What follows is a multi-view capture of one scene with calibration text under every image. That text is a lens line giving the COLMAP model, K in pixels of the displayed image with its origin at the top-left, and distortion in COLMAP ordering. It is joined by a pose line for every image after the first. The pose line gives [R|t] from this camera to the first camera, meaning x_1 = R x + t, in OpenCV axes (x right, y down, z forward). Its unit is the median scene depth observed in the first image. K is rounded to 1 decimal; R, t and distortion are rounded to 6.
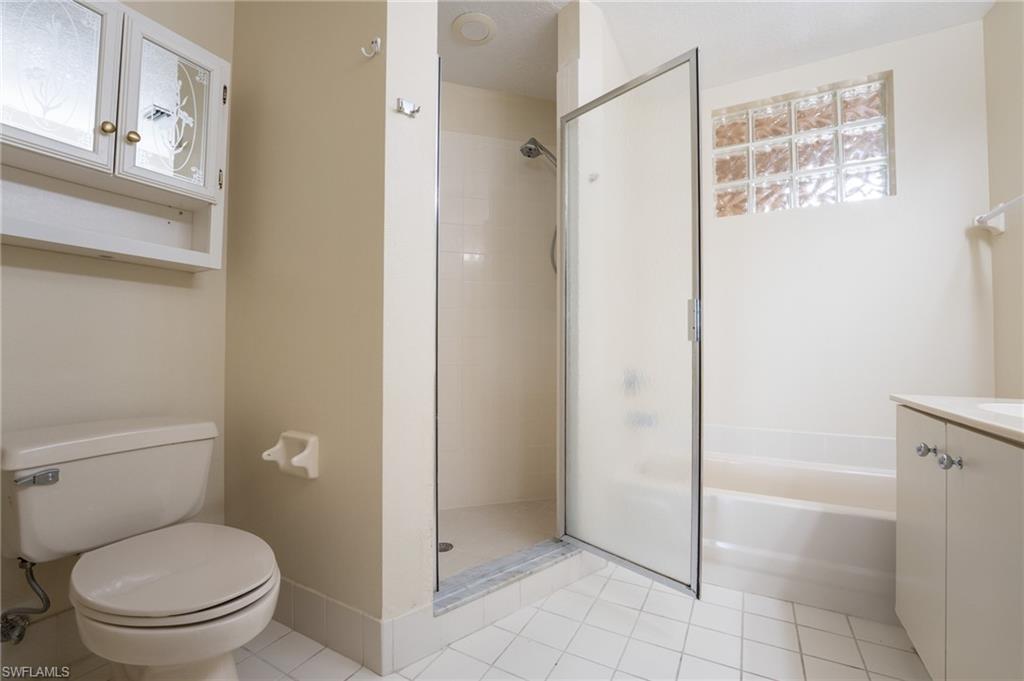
lens RADIAL K [[418.0, 0, 510.1], [0, 418.0, 347.7], [0, 0, 1]] dist [-0.020030, 0.000359]
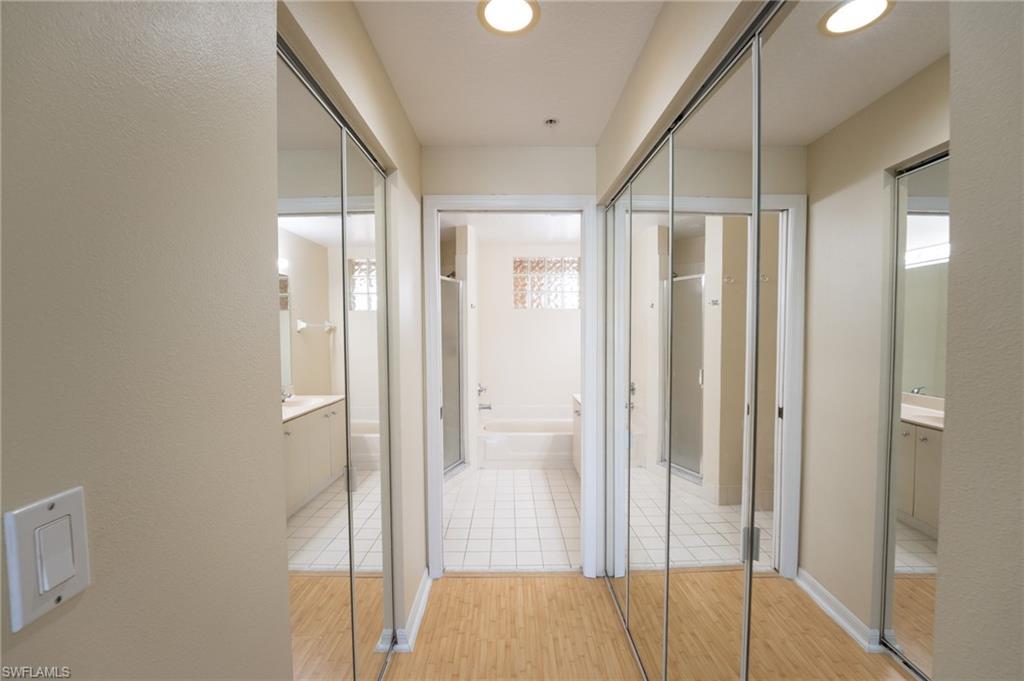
lens RADIAL K [[418.0, 0, 510.4], [0, 418.0, 341.1], [0, 0, 1]] dist [-0.020030, 0.000359]
pose [[0.875472, -0.019243, 0.482885, -0.852708], [-0.000496, 0.999171, 0.040715, -0.357280], [-0.483268, -0.035884, 0.874737, -1.306672]]
